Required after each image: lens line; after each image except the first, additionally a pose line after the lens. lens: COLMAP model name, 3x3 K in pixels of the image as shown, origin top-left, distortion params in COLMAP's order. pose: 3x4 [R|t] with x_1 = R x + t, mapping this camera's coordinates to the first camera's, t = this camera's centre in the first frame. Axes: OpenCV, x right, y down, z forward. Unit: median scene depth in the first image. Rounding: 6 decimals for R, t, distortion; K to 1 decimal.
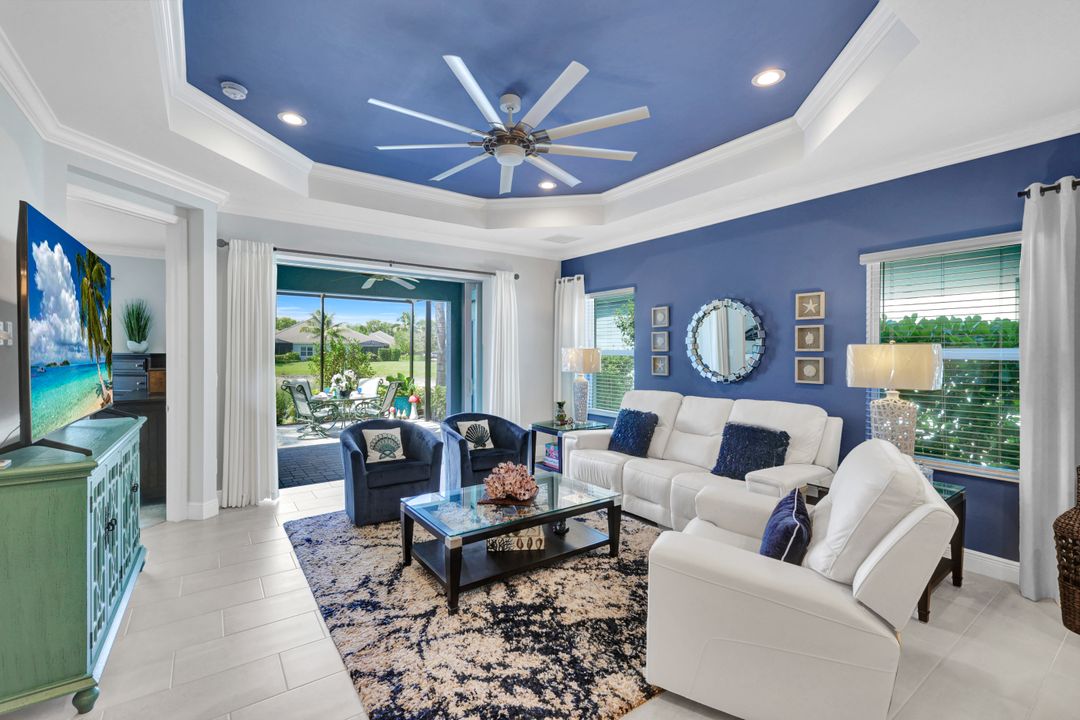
lens RADIAL K [[470.8, 0, 542.0], [0, 470.8, 352.6], [0, 0, 1]] dist [0.001120, 0.000698]
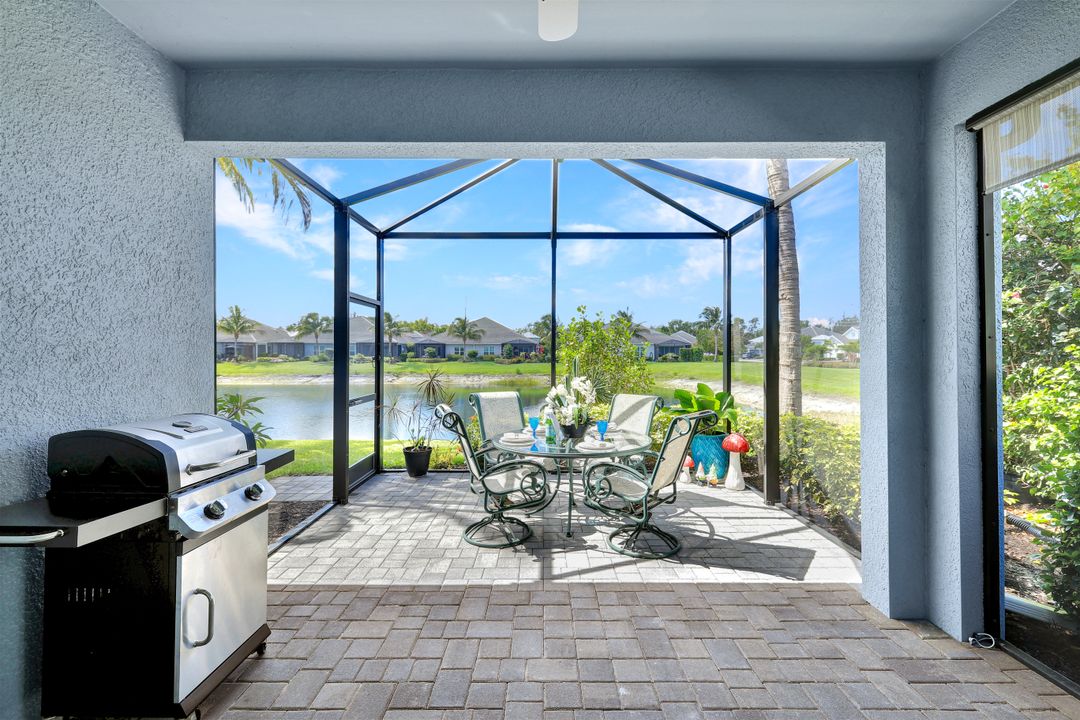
lens RADIAL K [[466.5, 0, 543.6], [0, 466.5, 338.9], [0, 0, 1]] dist [0.002577, 0.000210]
pose [[0.813142, -0.019307, -0.581745, -0.421689], [0.000975, 0.999494, -0.031807, 0.034860], [0.582065, 0.025296, 0.812749, 1.406299]]
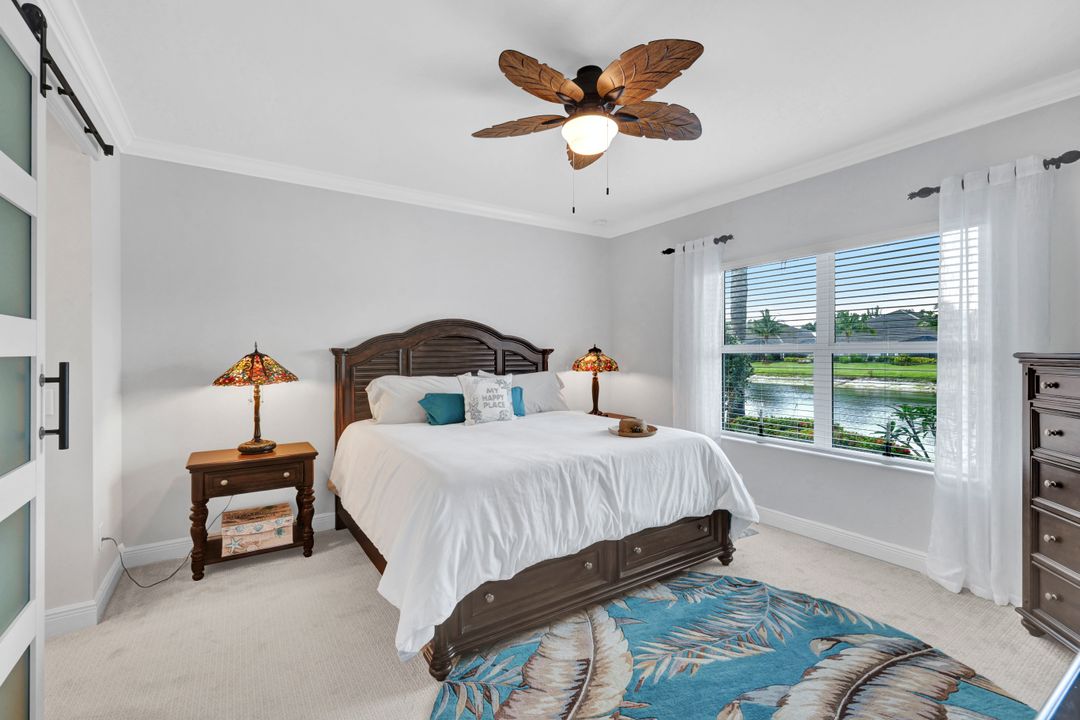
lens RADIAL K [[472.0, 0, 544.0], [0, 472.0, 351.3], [0, 0, 1]] dist [0.000646, 0.000293]
pose [[-0.037592, -0.003411, -0.999287, -0.801532], [-0.000151, 0.999994, -0.003408, -0.001594], [0.999293, 0.000023, -0.037592, 0.852666]]
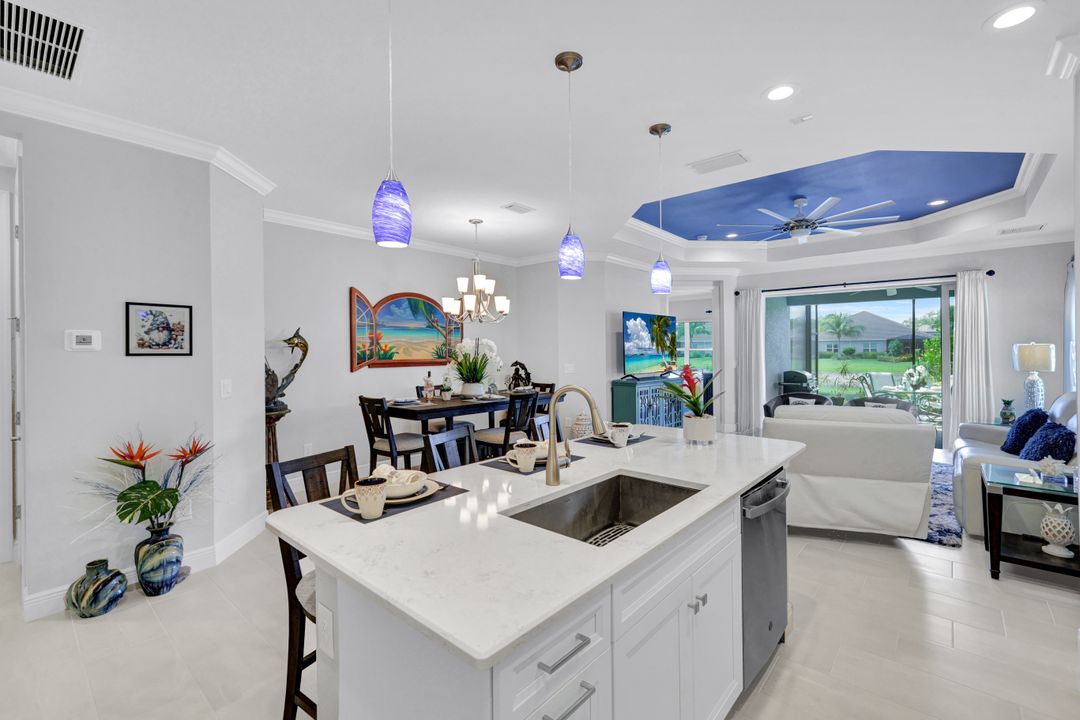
lens RADIAL K [[470.8, 0, 542.0], [0, 470.8, 352.6], [0, 0, 1]] dist [0.001120, 0.000698]
pose [[0.225010, 0.002295, -0.974354, 0.999976], [0.003984, 0.999987, 0.003275, -0.000989], [0.974348, -0.004619, 0.224997, -0.207836]]
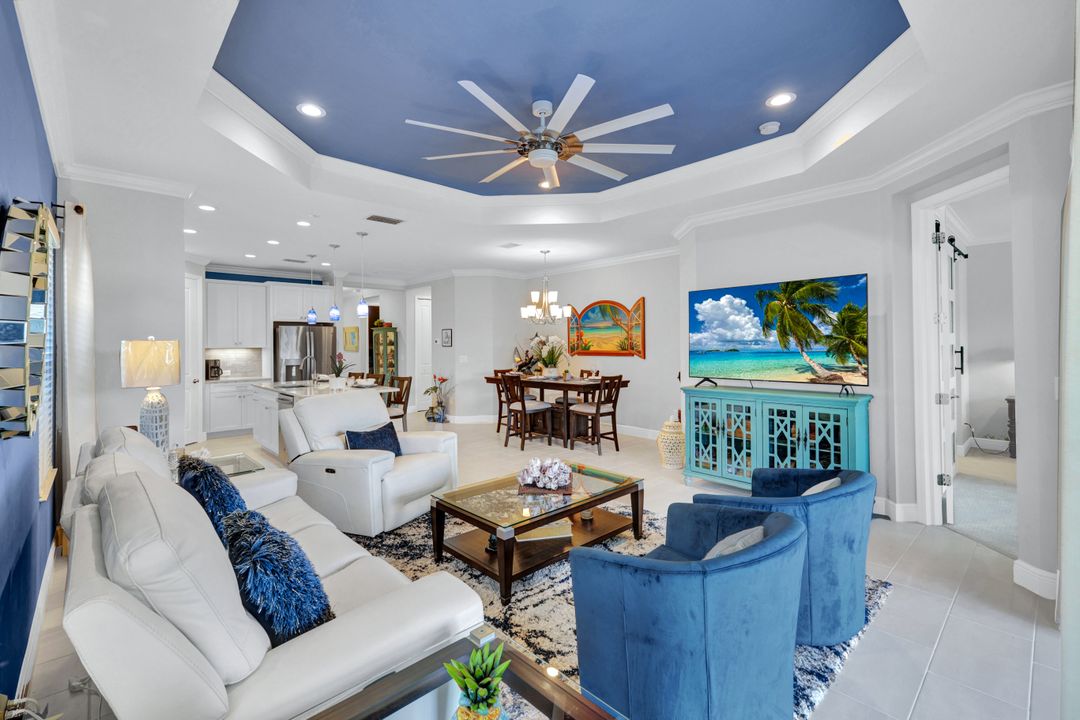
lens RADIAL K [[466.5, 0, 543.6], [0, 466.5, 338.9], [0, 0, 1]] dist [0.002577, 0.000210]
pose [[-0.990418, 0.003190, -0.138065, 0.054776], [0.004724, 0.999931, -0.010785, -0.005151], [0.138021, -0.011334, -0.990364, 1.483974]]
